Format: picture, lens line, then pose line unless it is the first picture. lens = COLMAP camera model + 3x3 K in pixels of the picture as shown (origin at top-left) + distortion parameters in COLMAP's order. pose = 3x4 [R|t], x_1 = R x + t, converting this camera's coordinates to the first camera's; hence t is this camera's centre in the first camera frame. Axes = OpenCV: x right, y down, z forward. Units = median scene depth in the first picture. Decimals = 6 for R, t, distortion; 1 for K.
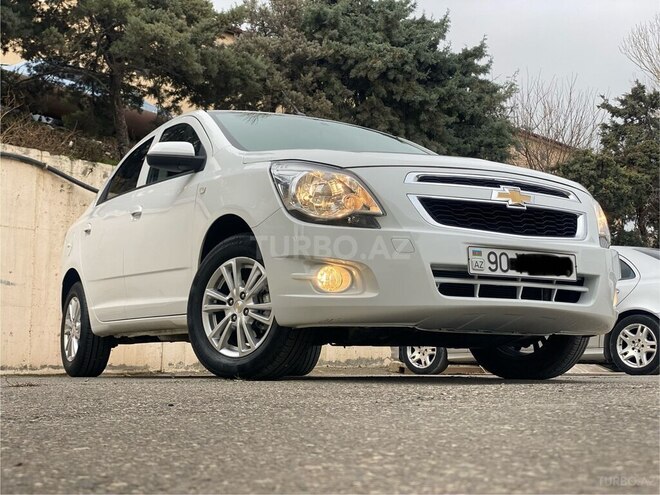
lens RADIAL K [[987.9, 0, 330.2], [0, 987.9, 249.0], [0, 0, 1]] dist [0.093460, 0.000000]
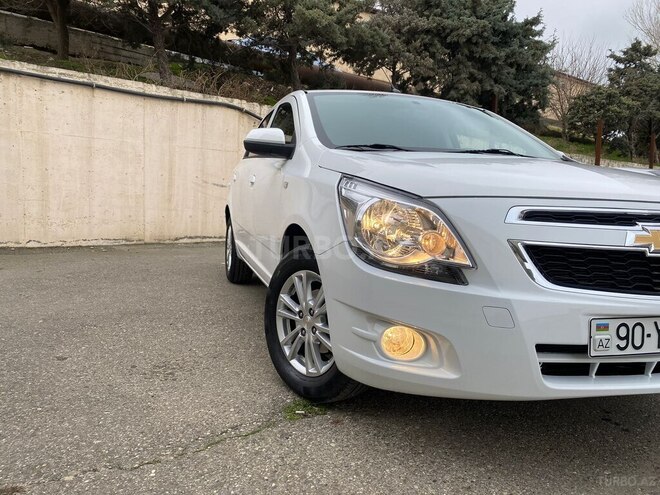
lens RADIAL K [[505.8, 0, 327.3], [0, 505.8, 246.0], [0, 0, 1]] dist [0.017472, -0.006985]
pose [[0.980694, 0.050189, -0.188996, 0.006137], [-0.008561, 0.976594, 0.214920, -0.048378], [0.195359, -0.209152, 0.958170, 0.222218]]
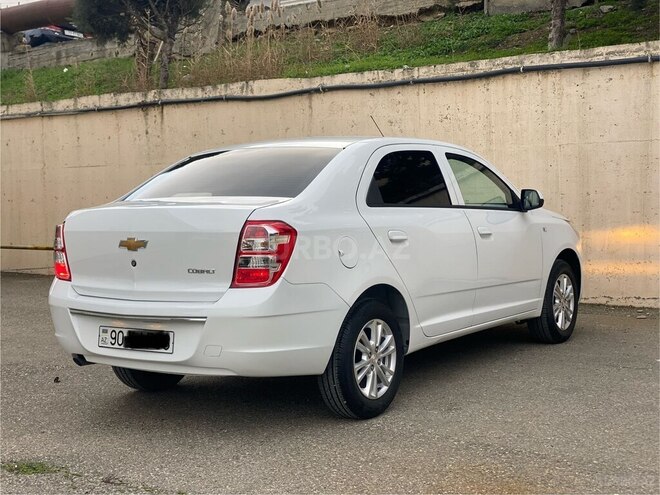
lens RADIAL K [[987.2, 0, 332.5], [0, 987.2, 246.9], [0, 0, 1]] dist [0.119053, 0.000000]
pose [[0.057517, 0.067034, -0.996092, 0.415296], [0.146724, 0.986342, 0.074850, -0.054809], [0.987504, -0.150455, 0.046896, 0.524993]]
